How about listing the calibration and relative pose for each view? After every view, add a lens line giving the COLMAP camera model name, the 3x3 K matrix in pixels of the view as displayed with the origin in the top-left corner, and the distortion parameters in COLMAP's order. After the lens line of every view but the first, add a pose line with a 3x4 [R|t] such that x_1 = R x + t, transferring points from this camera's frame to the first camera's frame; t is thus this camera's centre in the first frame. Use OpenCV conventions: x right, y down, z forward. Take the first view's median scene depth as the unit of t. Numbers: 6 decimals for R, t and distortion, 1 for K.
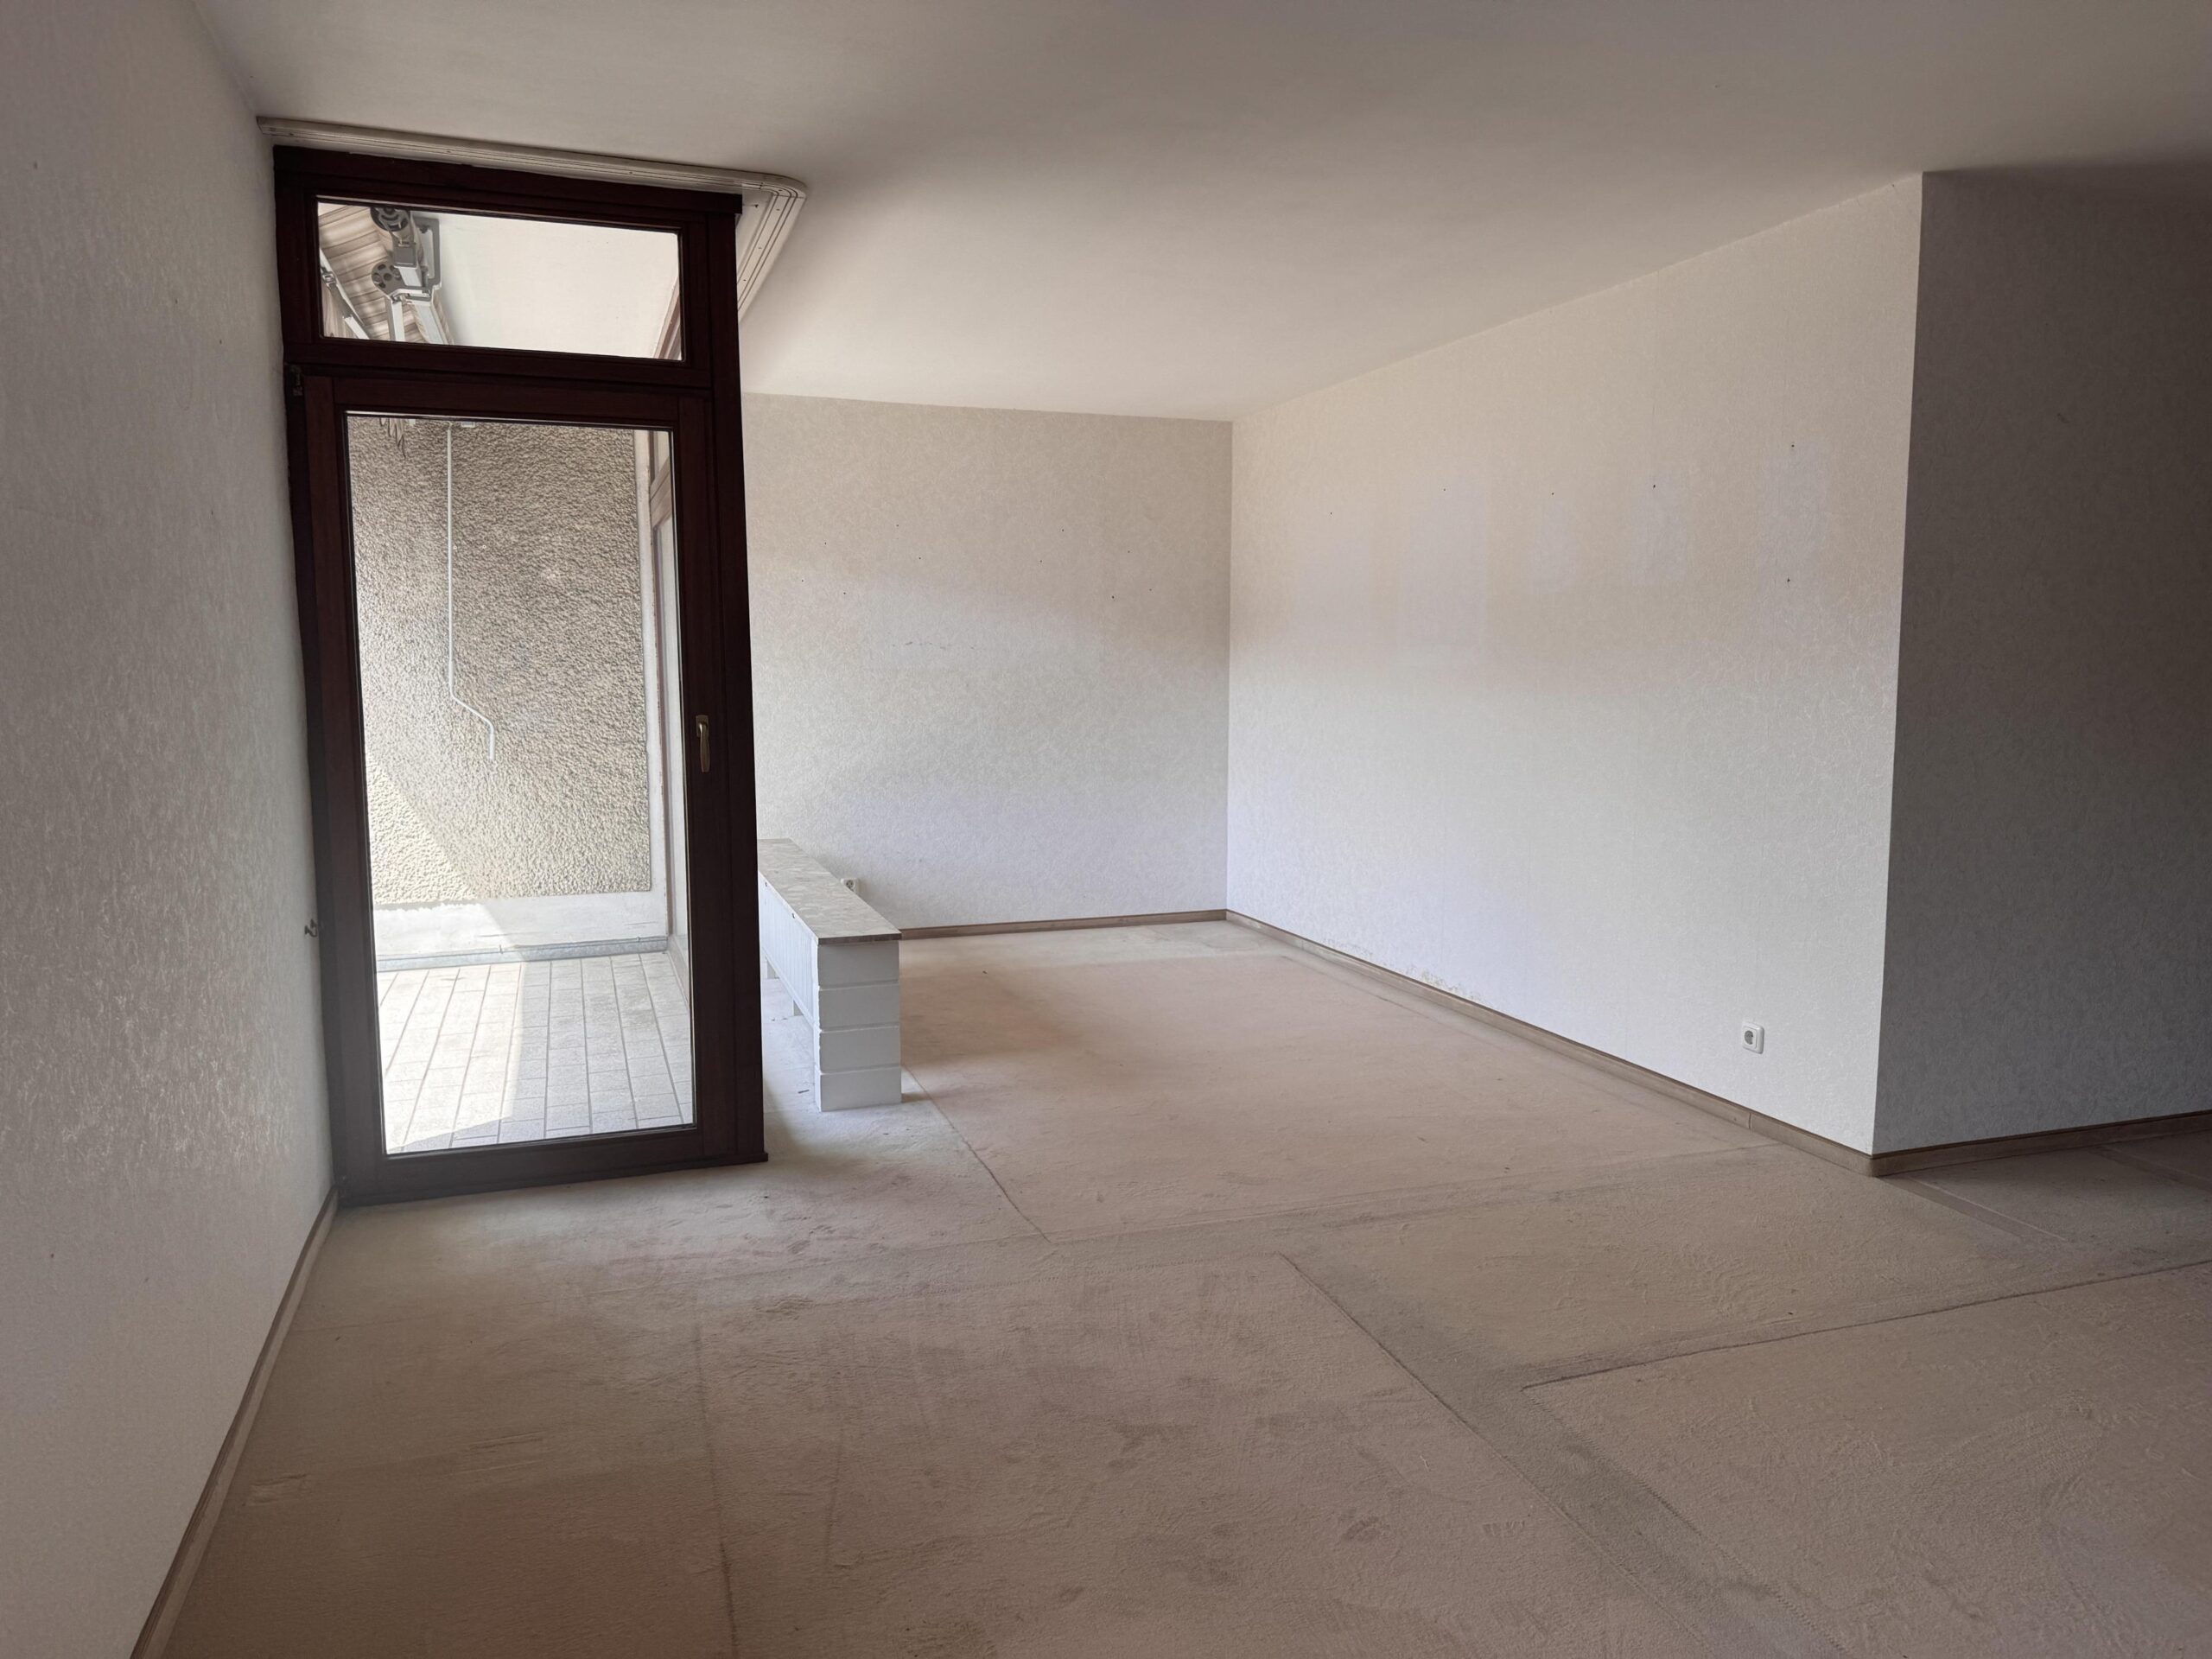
lens RADIAL K [[1557.4, 0, 1108.6], [0, 1557.4, 823.3], [0, 0, 1]] dist [0.032244, -0.013851]
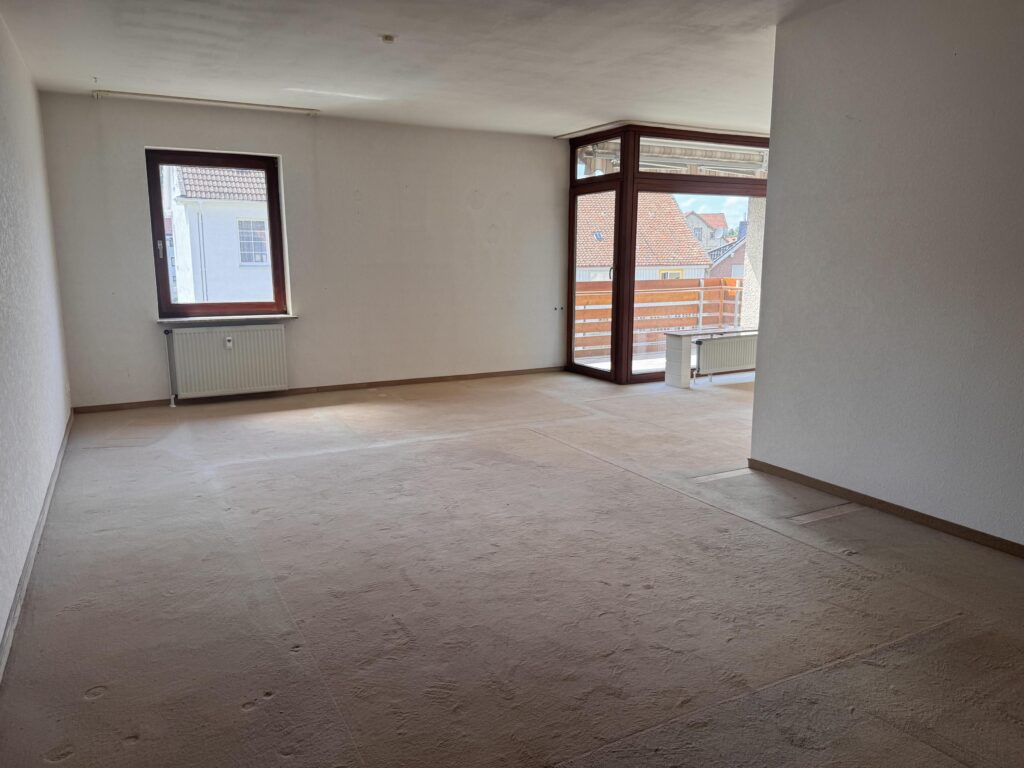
lens RADIAL K [[721.0, 0, 511.9], [0, 721.0, 382.9], [0, 0, 1]] dist [0.032244, -0.013851]
pose [[0.153362, 0.164455, -0.974389, 0.855159], [-0.104693, 0.983209, 0.149465, -0.012530], [0.982609, 0.079089, 0.168004, 0.273285]]
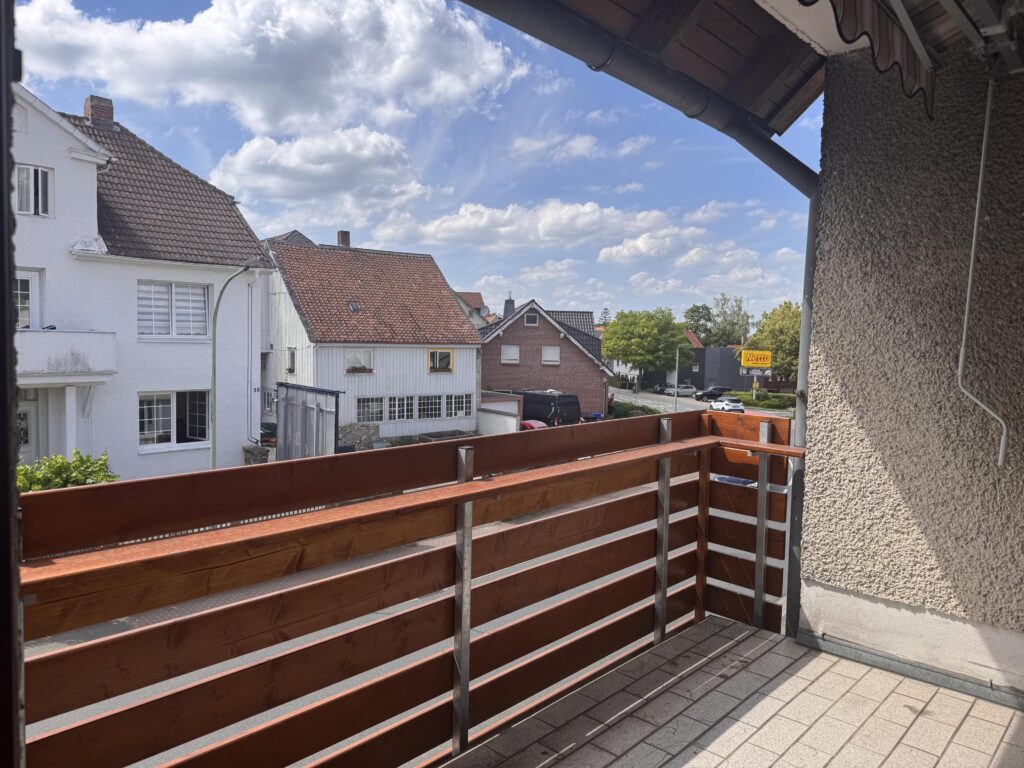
lens RADIAL K [[721.0, 0, 515.2], [0, 721.0, 381.2], [0, 0, 1]] dist [0.032244, -0.013851]
pose [[0.466281, 0.065525, -0.882207, -0.172842], [-0.124833, 0.992148, 0.007711, -0.055563], [0.875785, 0.106533, 0.470799, 0.579497]]
